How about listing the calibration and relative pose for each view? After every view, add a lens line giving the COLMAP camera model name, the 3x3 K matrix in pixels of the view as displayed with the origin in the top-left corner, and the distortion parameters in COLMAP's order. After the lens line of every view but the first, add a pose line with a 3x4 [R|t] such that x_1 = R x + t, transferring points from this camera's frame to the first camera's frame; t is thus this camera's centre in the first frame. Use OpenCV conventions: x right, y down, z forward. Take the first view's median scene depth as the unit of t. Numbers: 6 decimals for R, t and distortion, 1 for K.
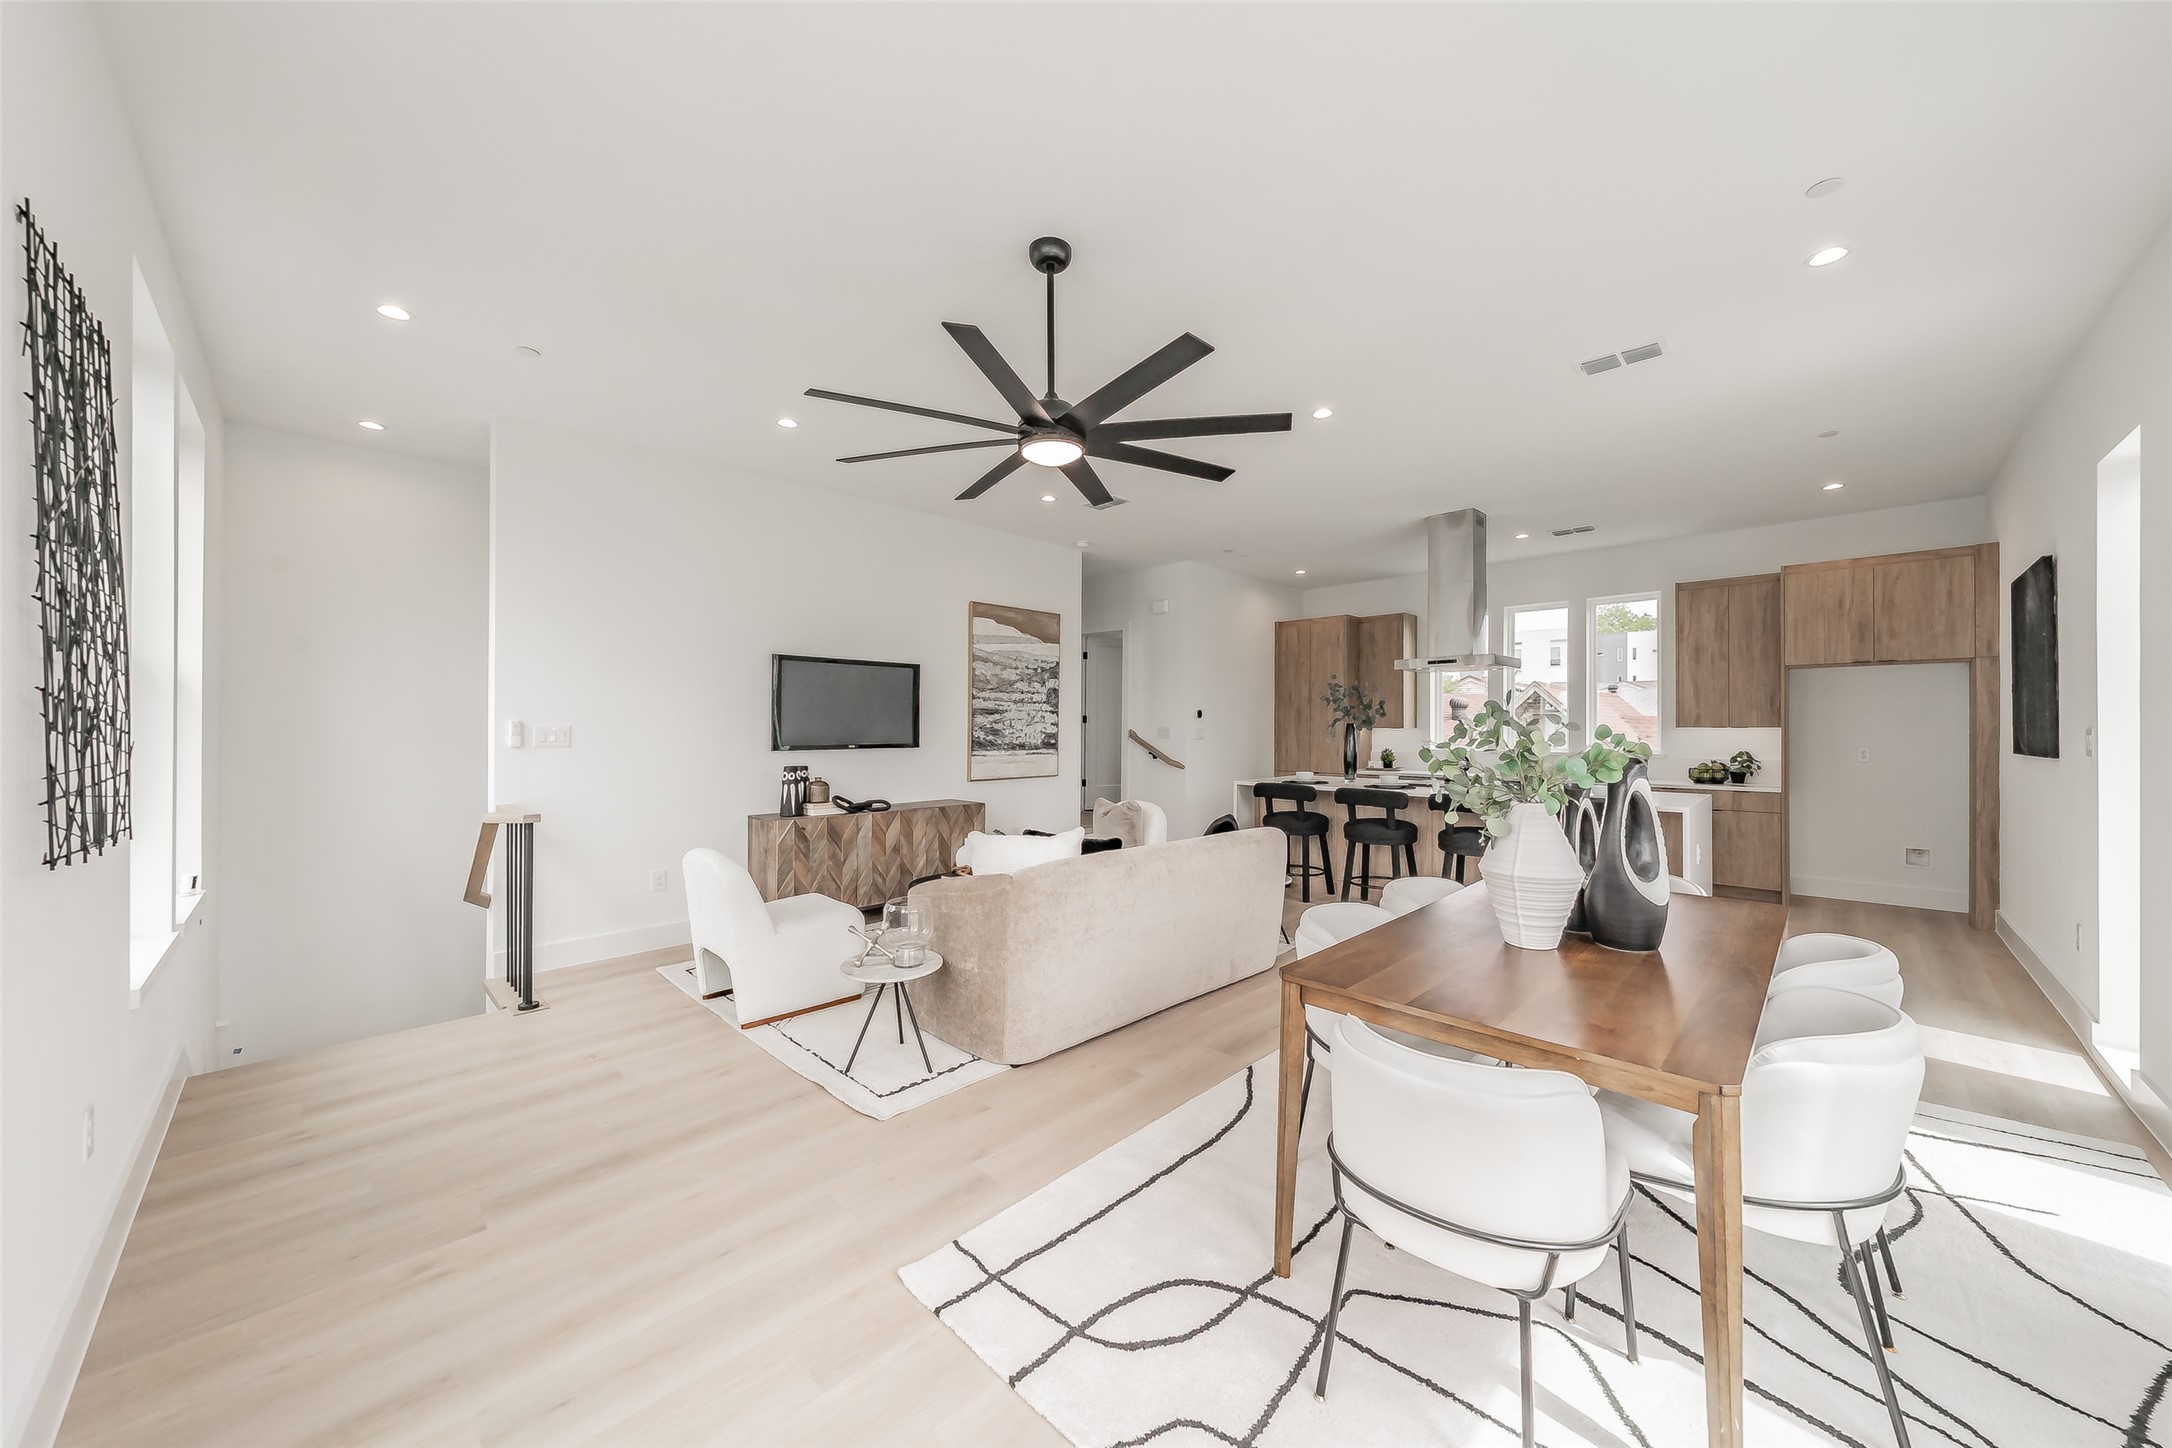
lens RADIAL K [[758.9, 0, 1086.0], [0, 758.9, 724.0], [0, 0, 1]] dist [-0.020519, -0.000013]
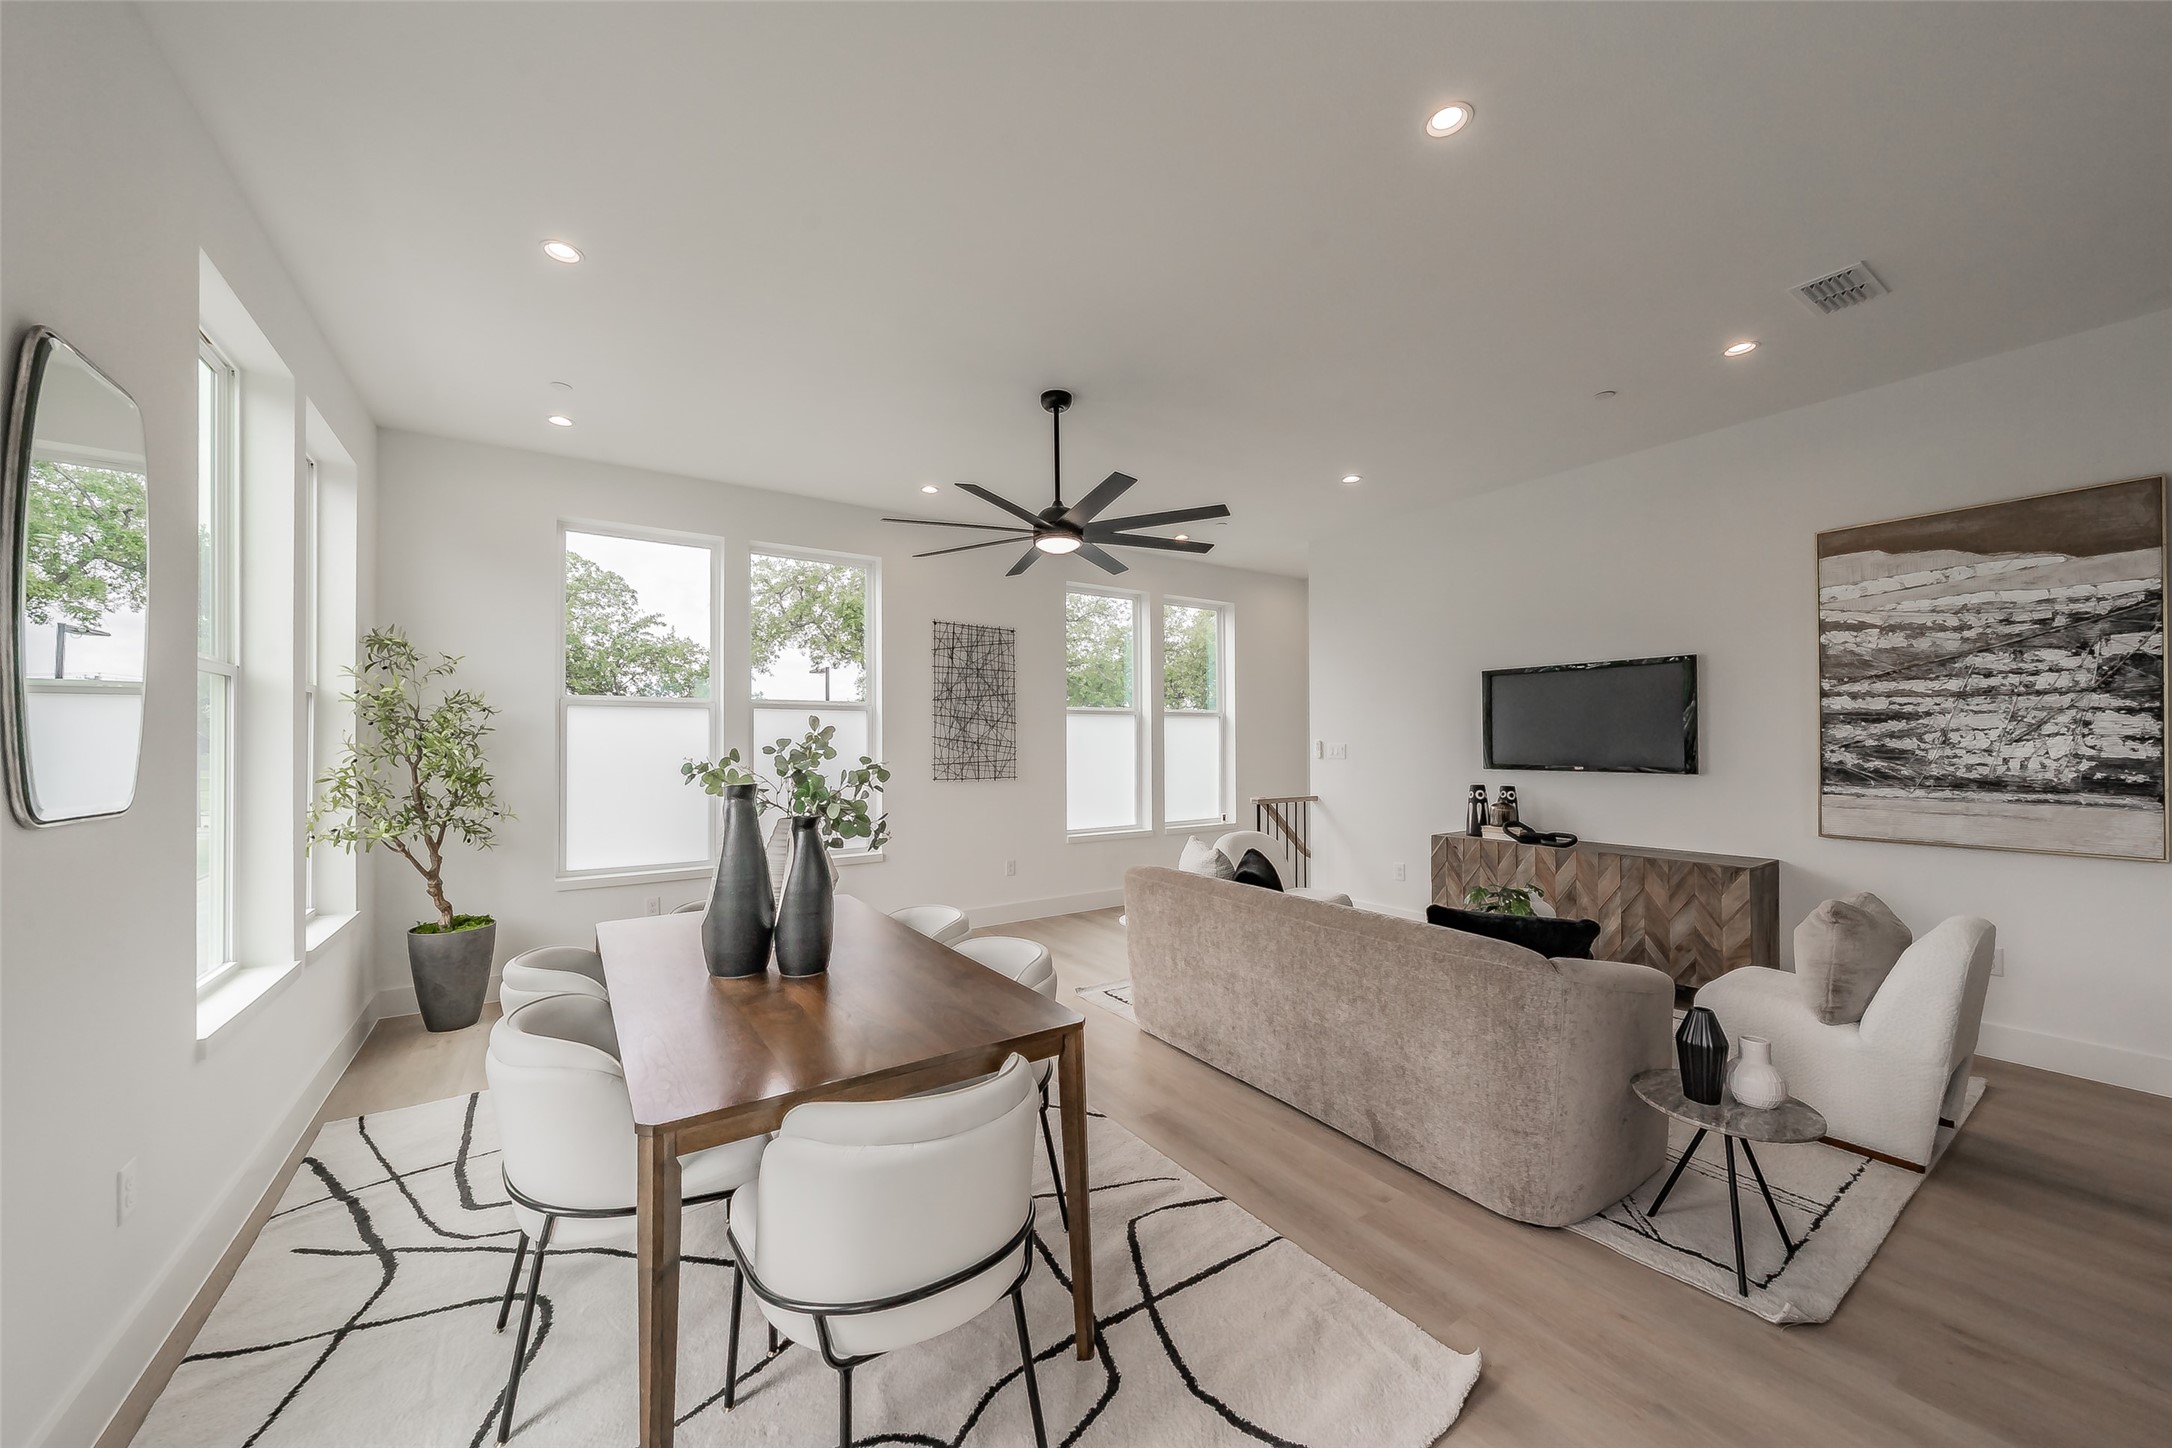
lens RADIAL K [[766.0, 0, 1086.0], [0, 766.0, 724.0], [0, 0, 1]] dist [0.000763, -0.000001]
pose [[-0.198164, -0.026355, -0.979814, 0.539474], [0.006317, 0.999583, -0.028164, 0.000922], [0.980148, -0.011770, -0.197915, 0.546560]]
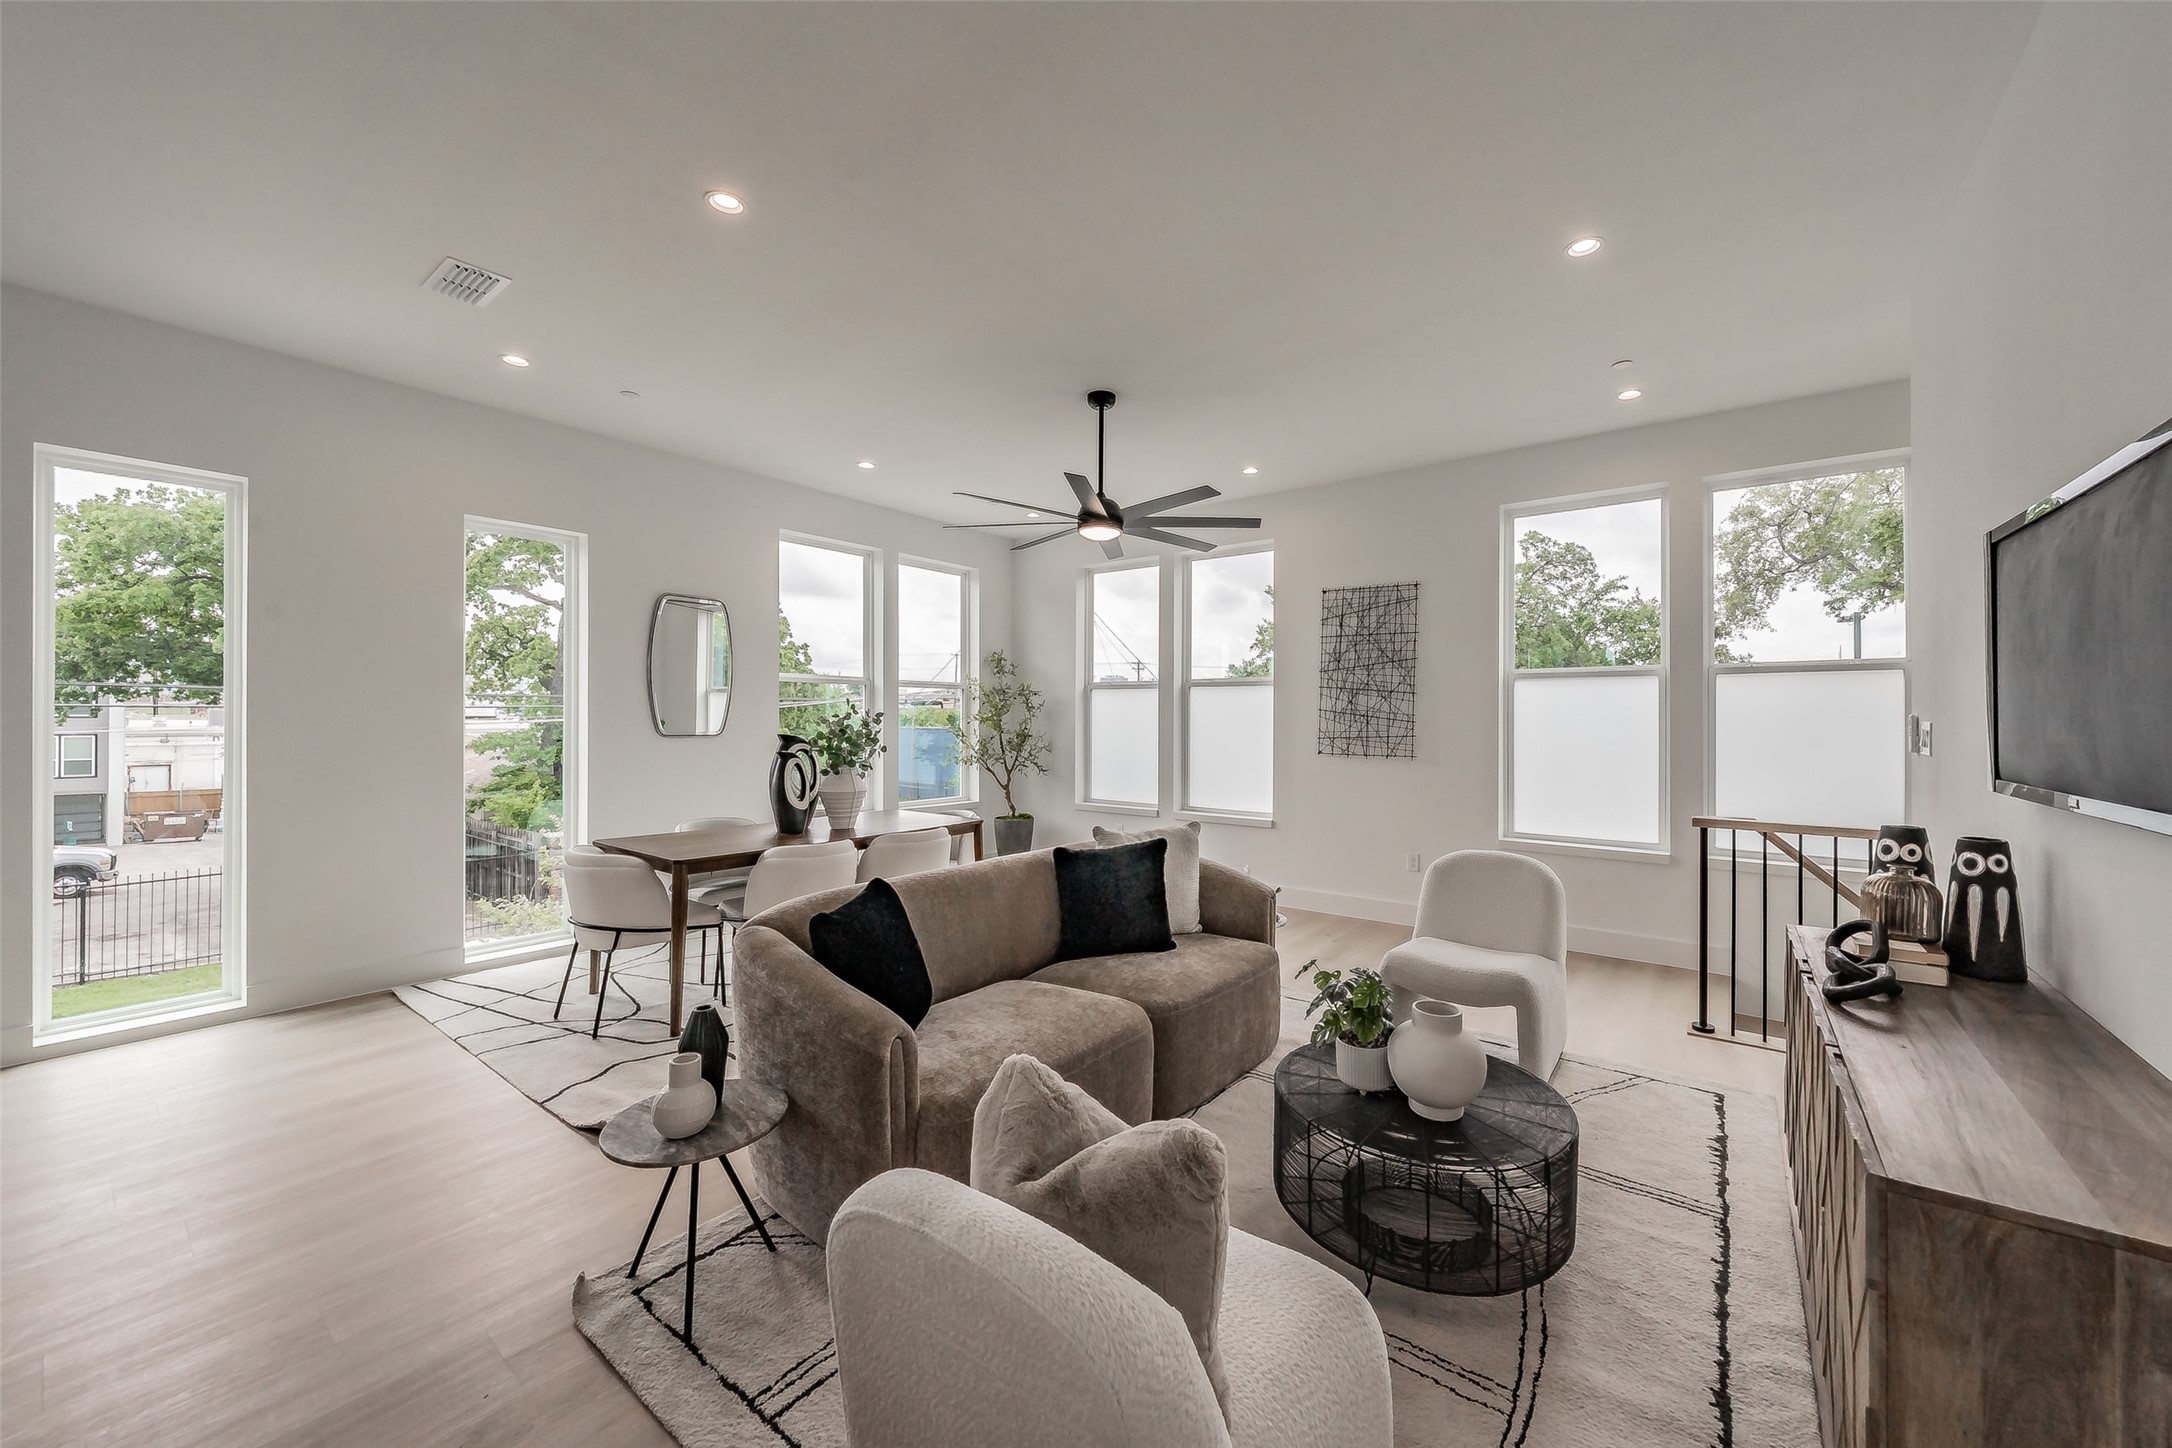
lens RADIAL K [[766.0, 0, 1086.0], [0, 766.0, 724.0], [0, 0, 1]] dist [0.000763, -0.000001]
pose [[-0.987383, -0.003982, -0.158299, 0.078541], [-0.005247, 0.999958, 0.007576, 0.000713], [0.158262, 0.008311, -0.987362, 1.037227]]
